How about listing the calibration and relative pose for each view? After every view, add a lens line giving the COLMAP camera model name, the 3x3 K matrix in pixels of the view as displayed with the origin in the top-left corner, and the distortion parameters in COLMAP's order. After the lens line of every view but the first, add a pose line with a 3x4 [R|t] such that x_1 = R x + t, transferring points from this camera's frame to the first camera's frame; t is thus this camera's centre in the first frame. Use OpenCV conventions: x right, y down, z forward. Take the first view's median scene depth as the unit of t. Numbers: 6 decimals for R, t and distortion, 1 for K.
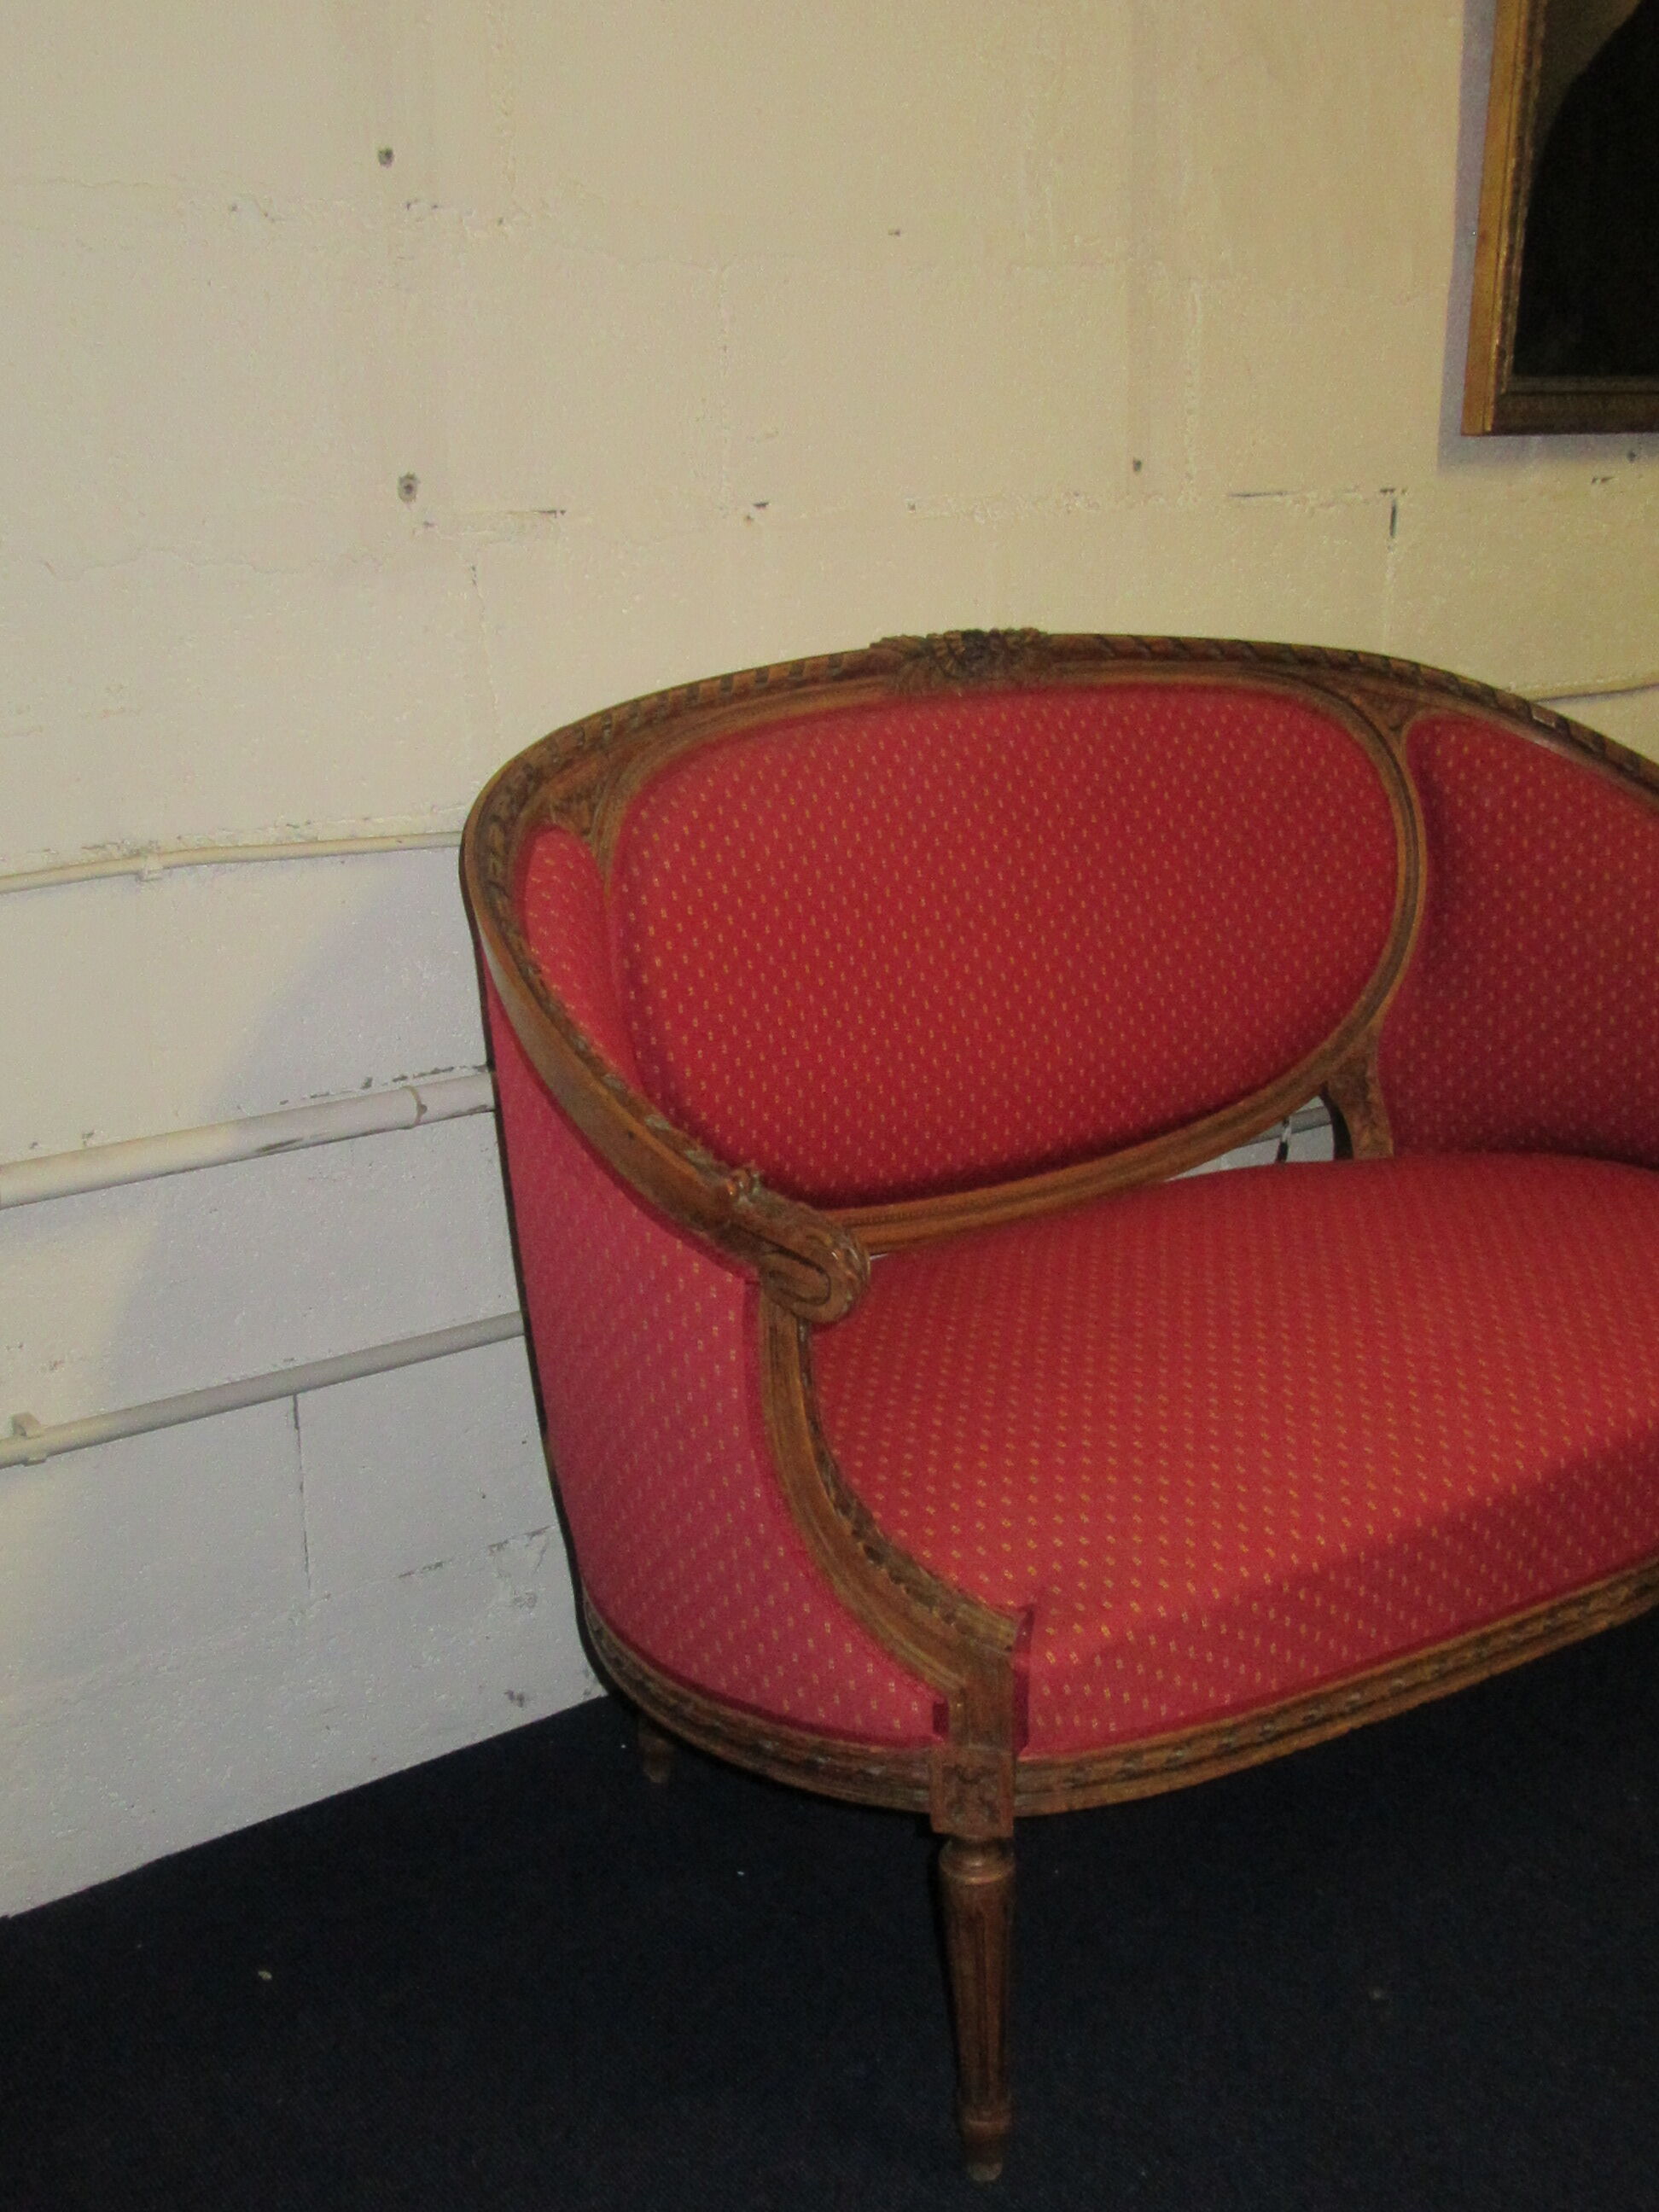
lens RADIAL K [[2446.4, 0, 829.3], [0, 2446.4, 1099.1], [0, 0, 1]] dist [-0.006407, 0.000000]
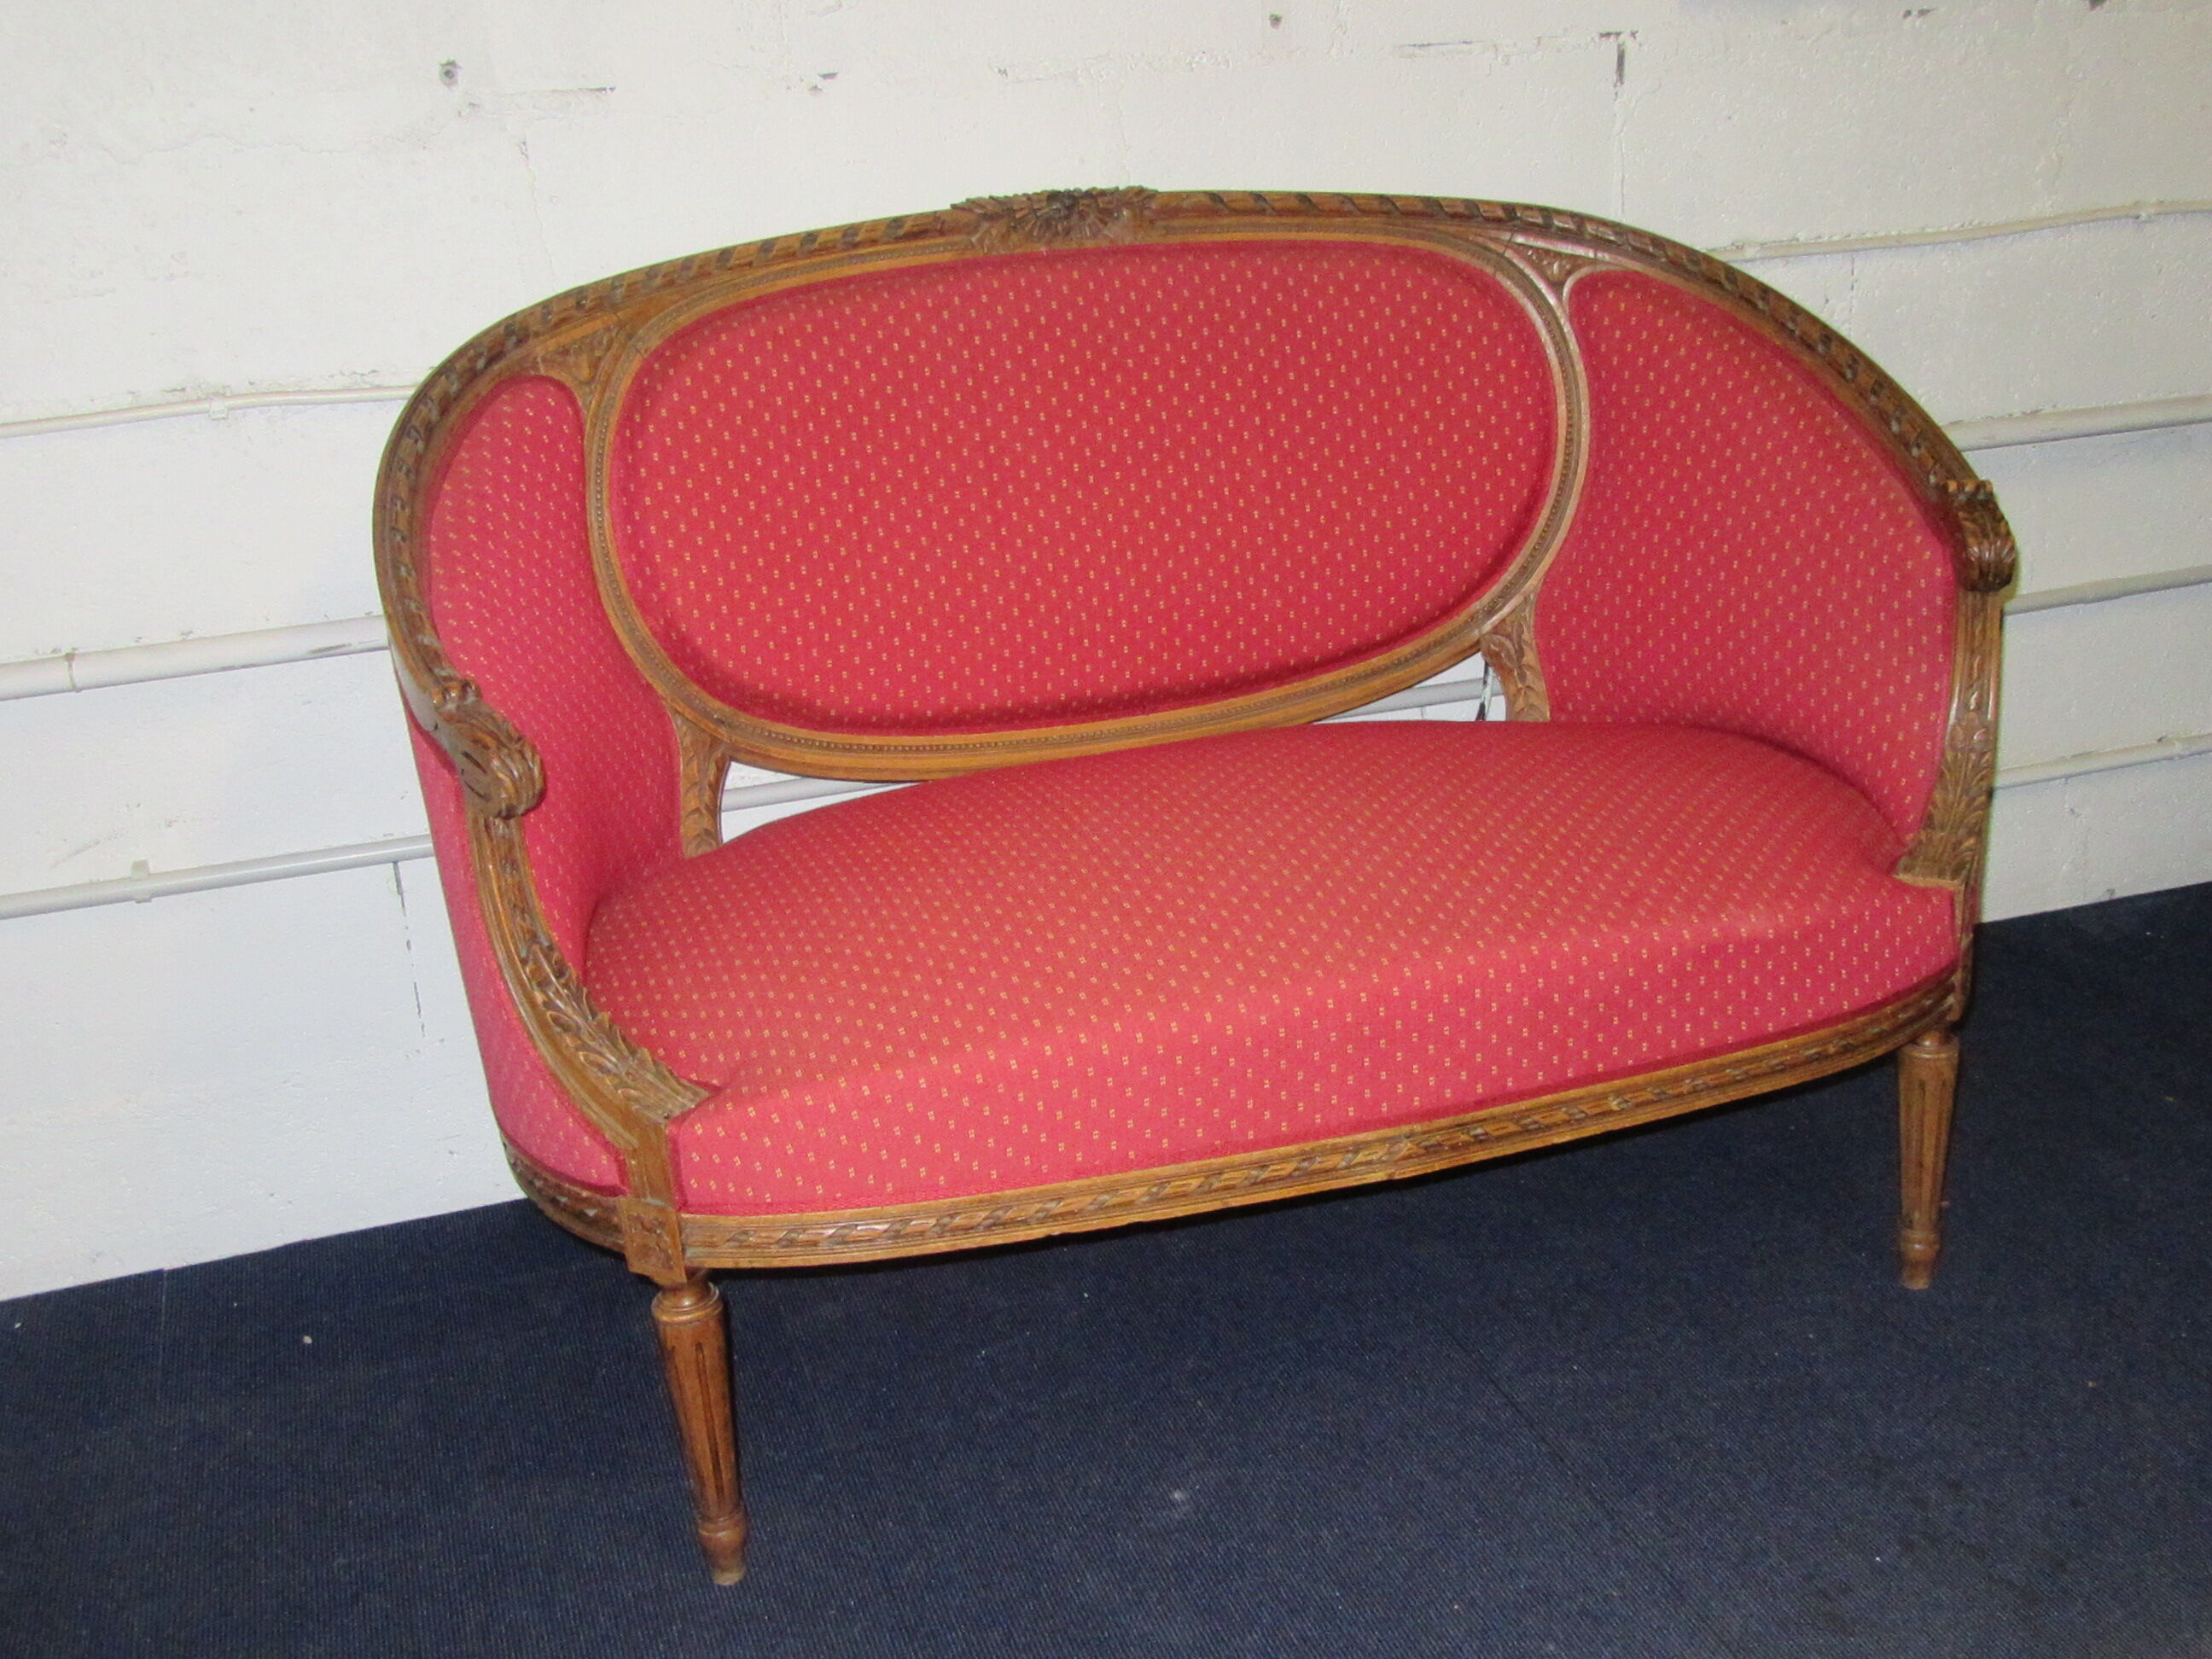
lens RADIAL K [[2446.4, 0, 1084.9], [0, 2446.4, 837.4], [0, 0, 1]] dist [-0.006407, 0.000000]
pose [[0.948011, 0.071827, -0.310026, 0.437243], [-0.046601, 0.995027, 0.088029, -0.010011], [0.314807, -0.069005, 0.946644, -0.003663]]
